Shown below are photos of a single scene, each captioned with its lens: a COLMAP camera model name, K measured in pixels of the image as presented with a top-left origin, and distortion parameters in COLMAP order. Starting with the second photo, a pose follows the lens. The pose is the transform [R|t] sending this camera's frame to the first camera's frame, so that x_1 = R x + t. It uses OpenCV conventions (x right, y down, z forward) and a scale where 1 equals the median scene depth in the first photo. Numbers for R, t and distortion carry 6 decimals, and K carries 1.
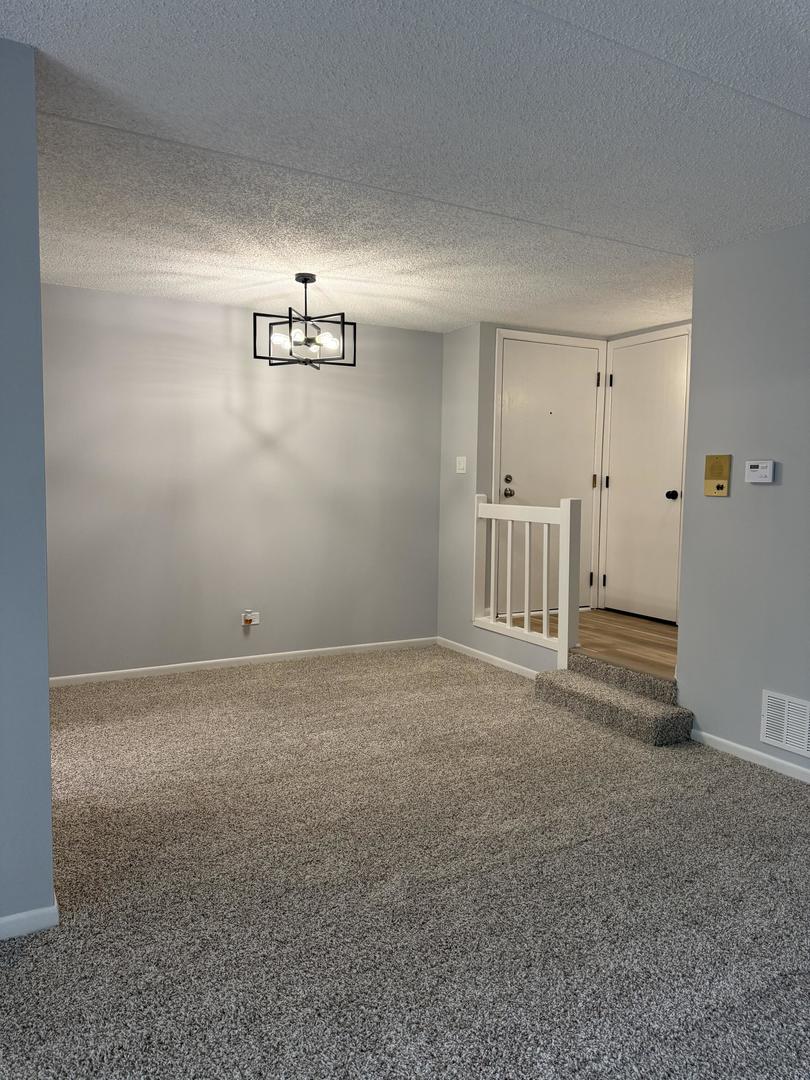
lens RADIAL K [[769.8, 0, 403.4], [0, 769.8, 540.1], [0, 0, 1]] dist [0.023437, -0.008254]
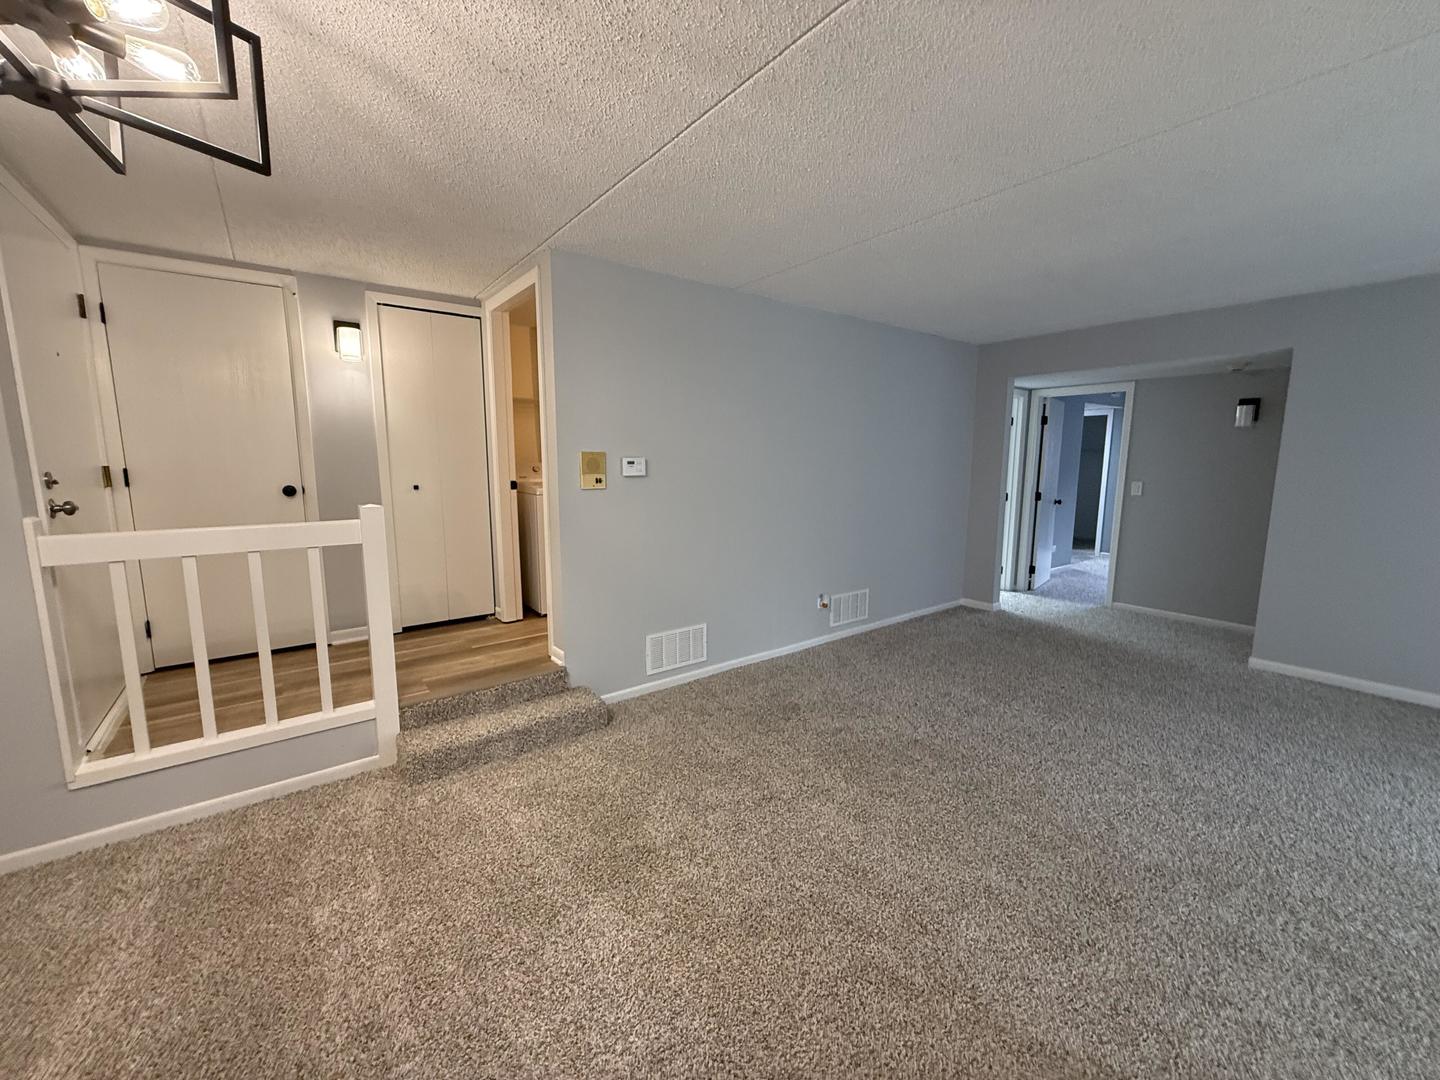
lens RADIAL K [[572.6, 0, 715.8], [0, 572.6, 538.8], [0, 0, 1]] dist [0.002042, 0.000066]
pose [[-0.145171, -0.150140, 0.977948, -0.422791], [0.074136, 0.983990, 0.162073, -0.103365], [-0.986625, 0.096030, -0.131716, 0.912282]]
